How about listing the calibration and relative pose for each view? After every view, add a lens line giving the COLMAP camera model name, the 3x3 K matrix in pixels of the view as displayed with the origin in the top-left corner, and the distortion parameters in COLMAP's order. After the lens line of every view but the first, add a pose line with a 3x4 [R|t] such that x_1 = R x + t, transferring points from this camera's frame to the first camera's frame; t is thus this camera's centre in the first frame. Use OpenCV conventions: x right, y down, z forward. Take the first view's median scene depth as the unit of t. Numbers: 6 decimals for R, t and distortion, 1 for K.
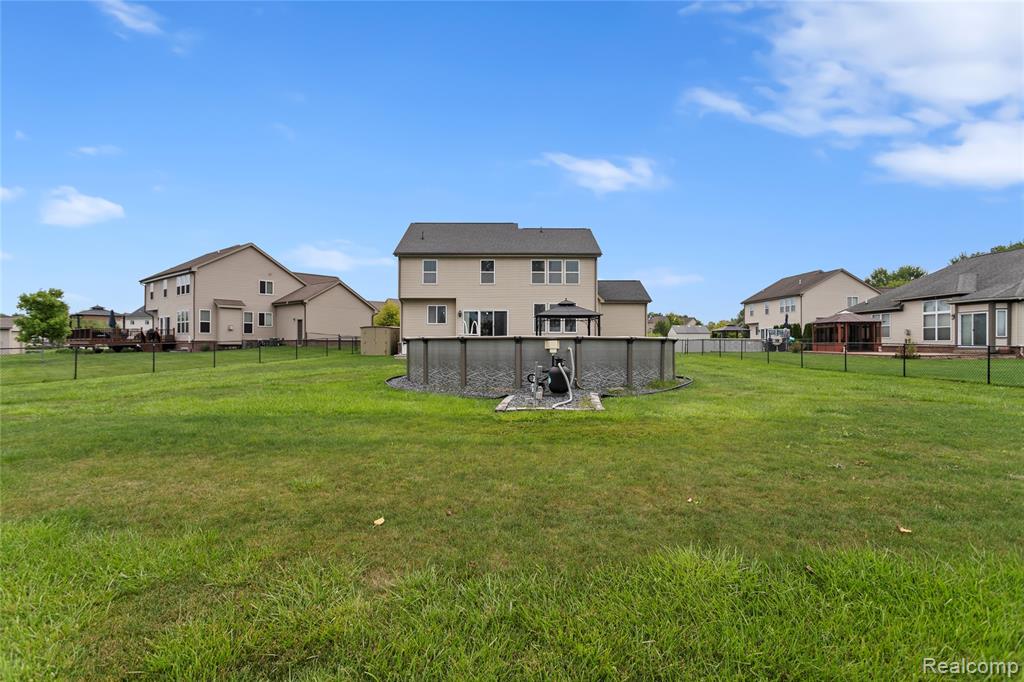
lens RADIAL K [[489.8, 0, 505.2], [0, 489.8, 333.3], [0, 0, 1]] dist [-0.010792, 0.001414]
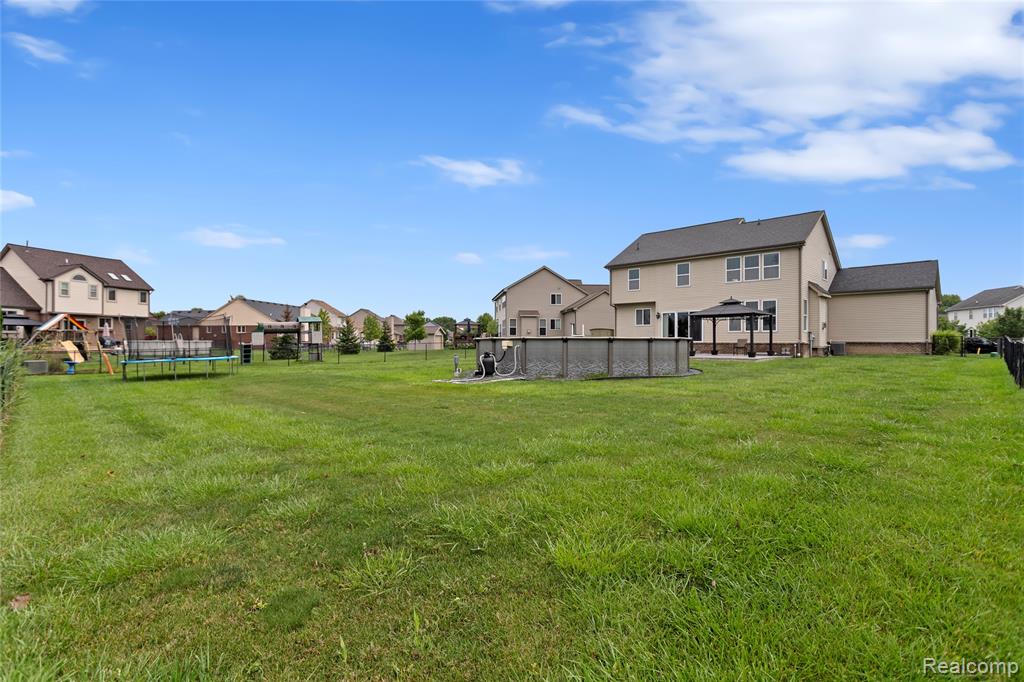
lens RADIAL K [[489.8, 0, 508.3], [0, 489.8, 339.1], [0, 0, 1]] dist [-0.010792, 0.001414]
pose [[0.714285, -0.004883, -0.699838, 0.426902], [0.012932, 0.999897, 0.006222, 0.001127], [0.699735, -0.013494, 0.714275, -0.008271]]
